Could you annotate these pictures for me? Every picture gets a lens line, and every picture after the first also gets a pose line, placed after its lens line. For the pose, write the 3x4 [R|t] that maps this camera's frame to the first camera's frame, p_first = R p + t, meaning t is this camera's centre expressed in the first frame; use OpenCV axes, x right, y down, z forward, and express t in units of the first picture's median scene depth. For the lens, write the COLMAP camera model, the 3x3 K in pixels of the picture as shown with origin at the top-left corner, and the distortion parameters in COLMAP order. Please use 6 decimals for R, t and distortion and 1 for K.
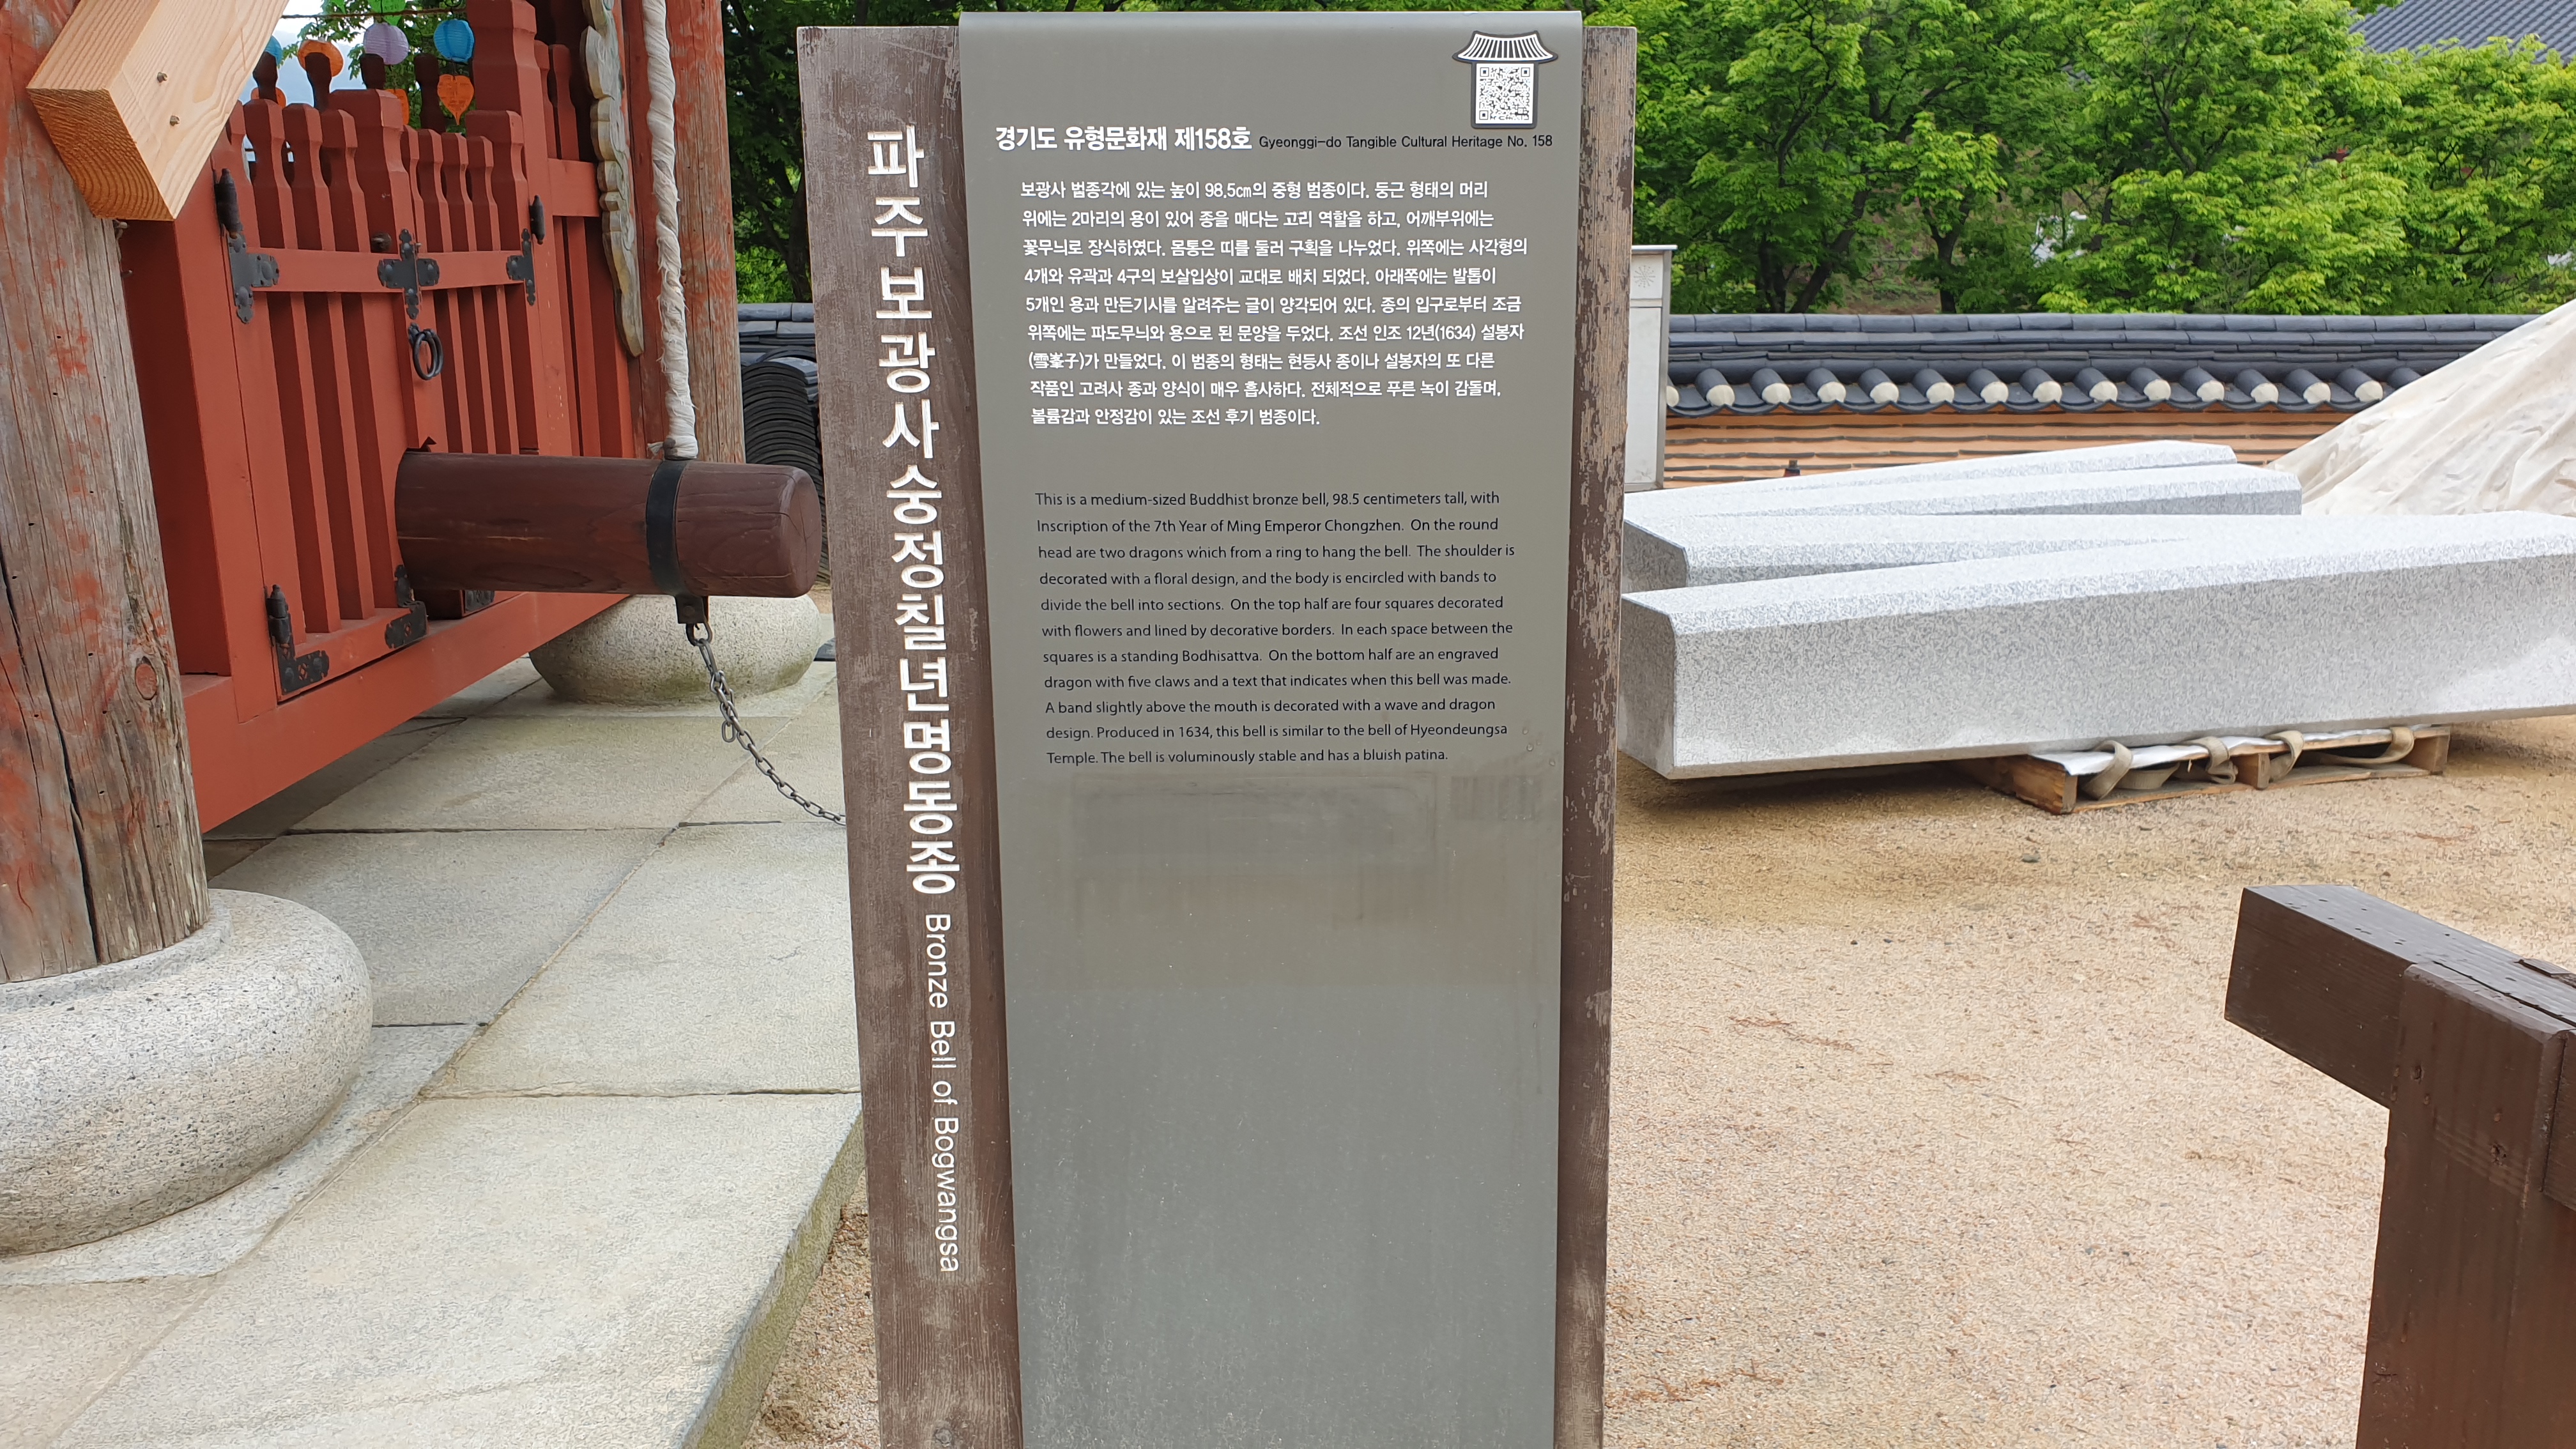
lens RADIAL K [[2004.9, 0, 1293.9], [0, 2004.9, 712.9], [0, 0, 1]] dist [-0.002772, 0.008708]
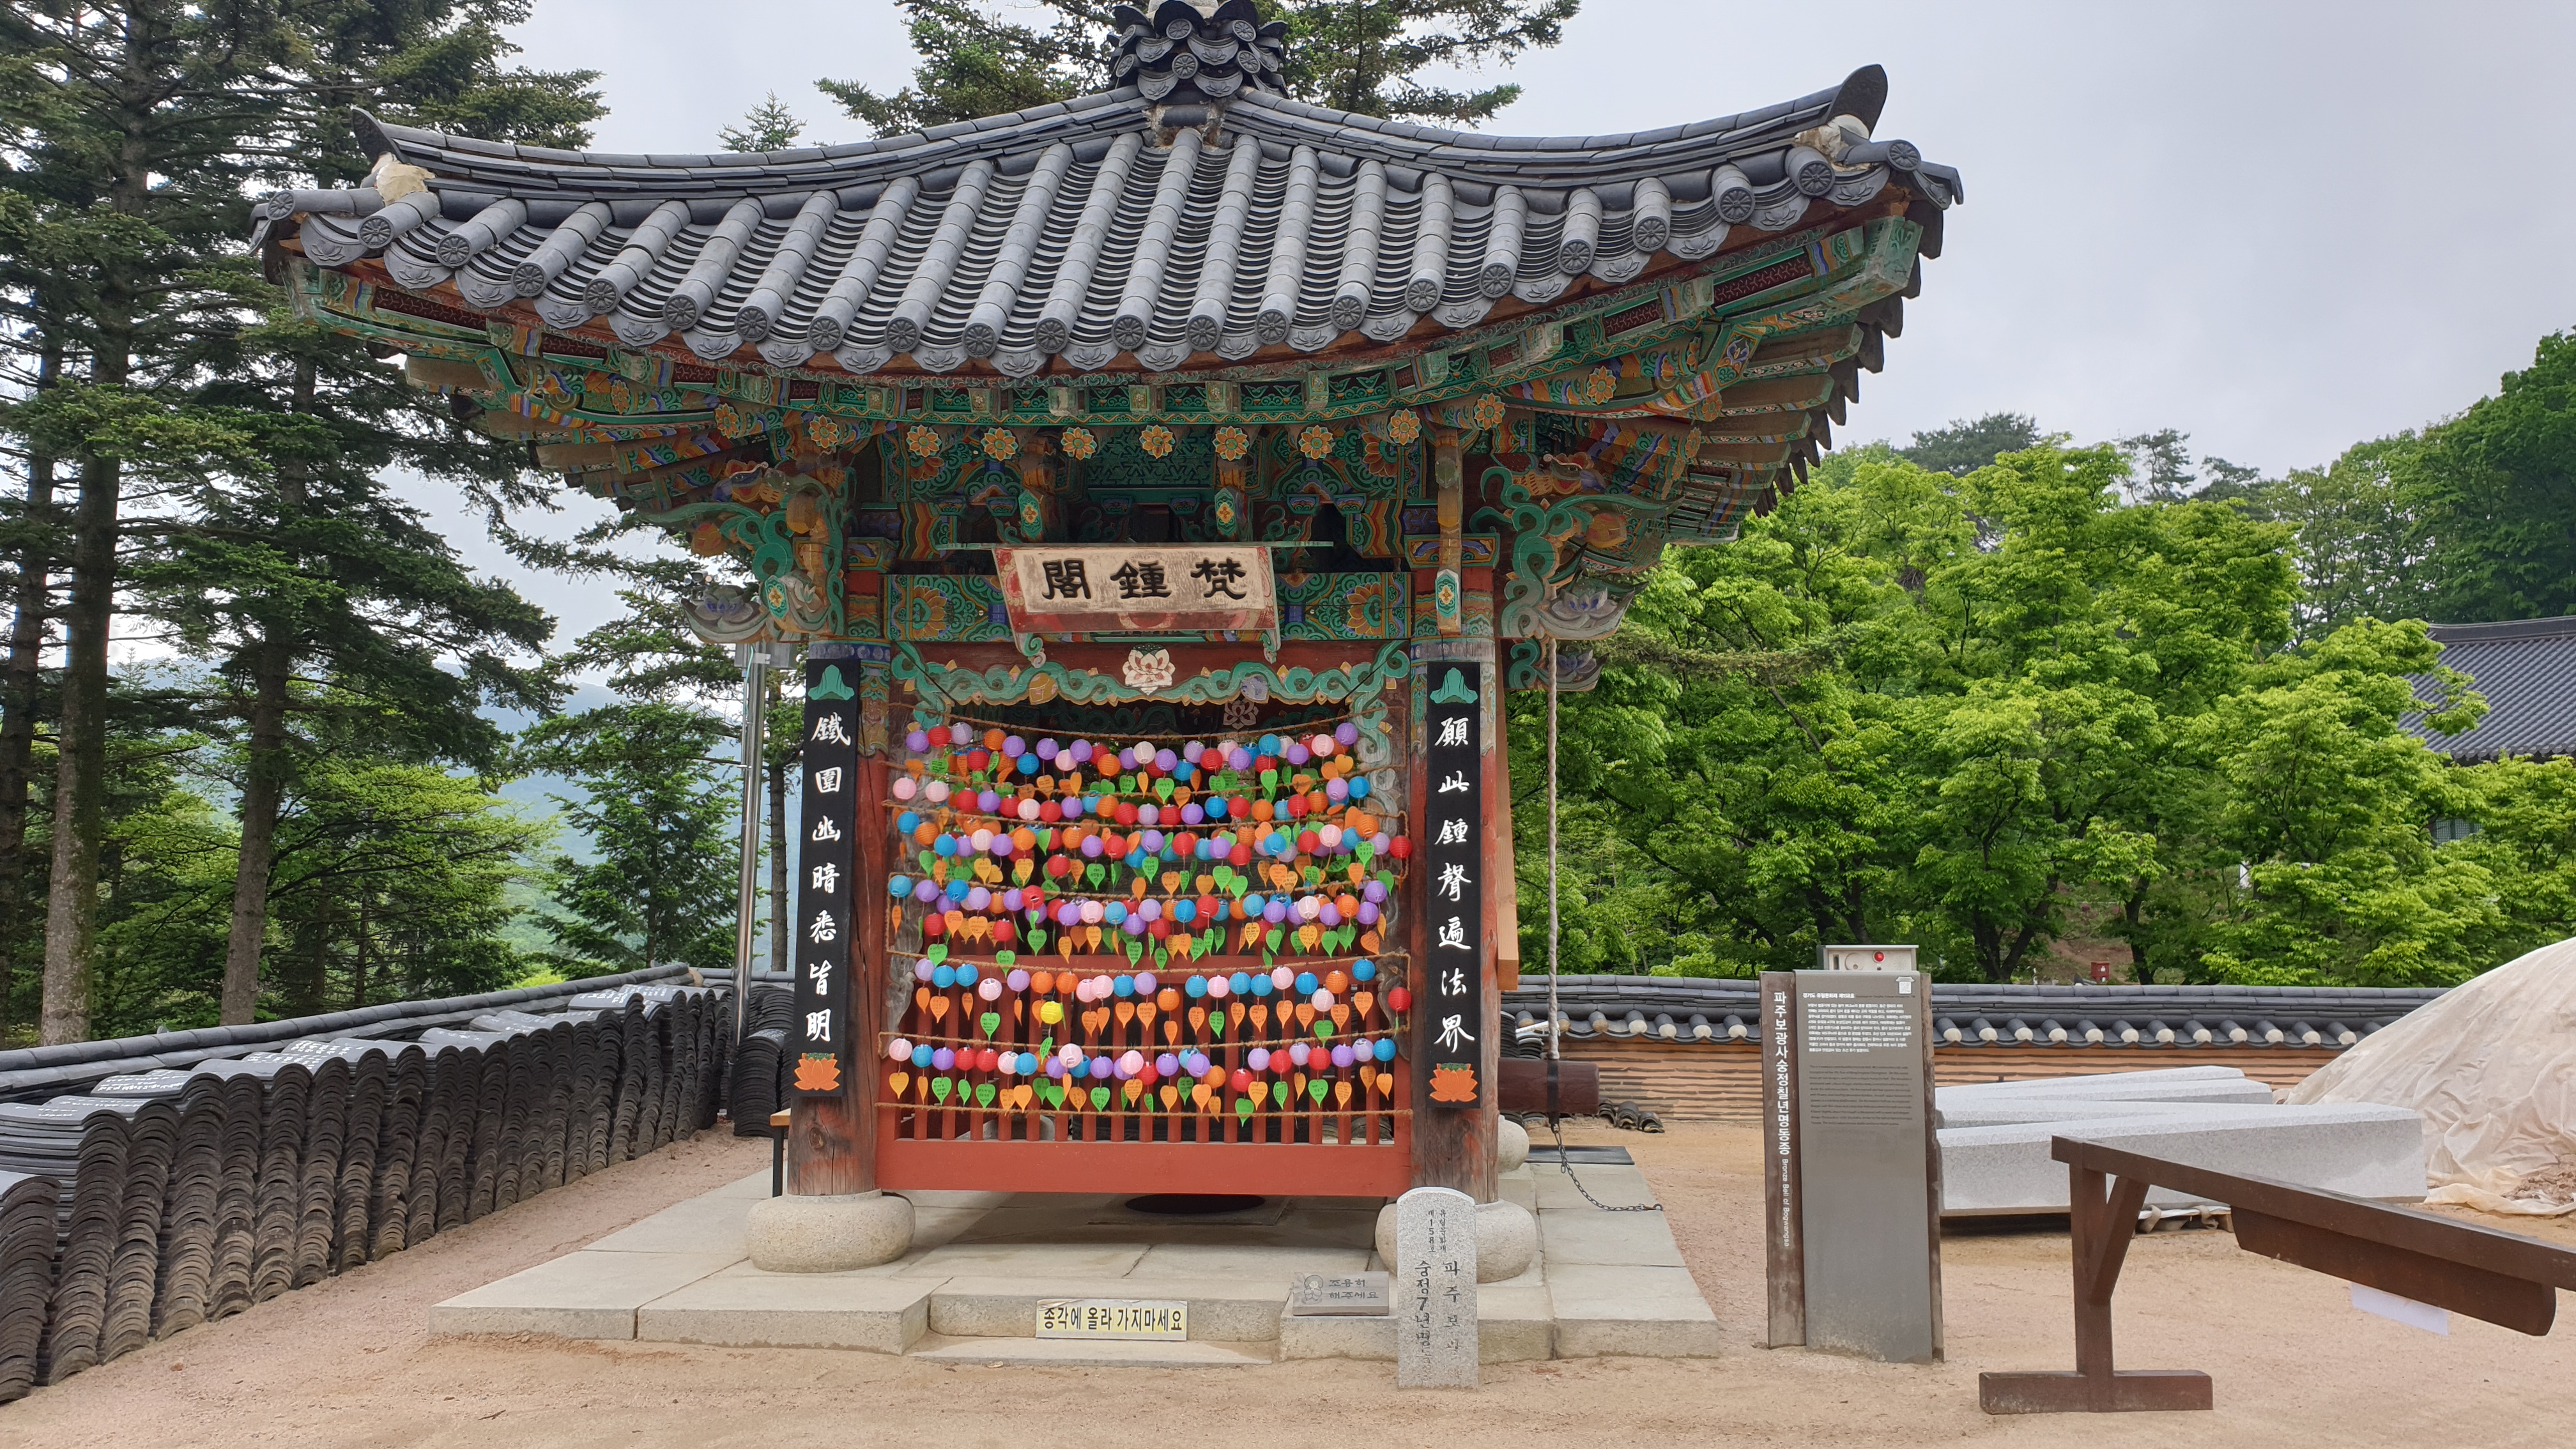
lens RADIAL K [[2004.9, 0, 1293.9], [0, 2004.9, 712.9], [0, 0, 1]] dist [-0.002772, 0.008708]
pose [[0.994354, -0.007659, -0.105834, -0.070999], [-0.024886, 0.952741, -0.302763, 0.048169], [0.103152, 0.303687, 0.947171, -0.332743]]
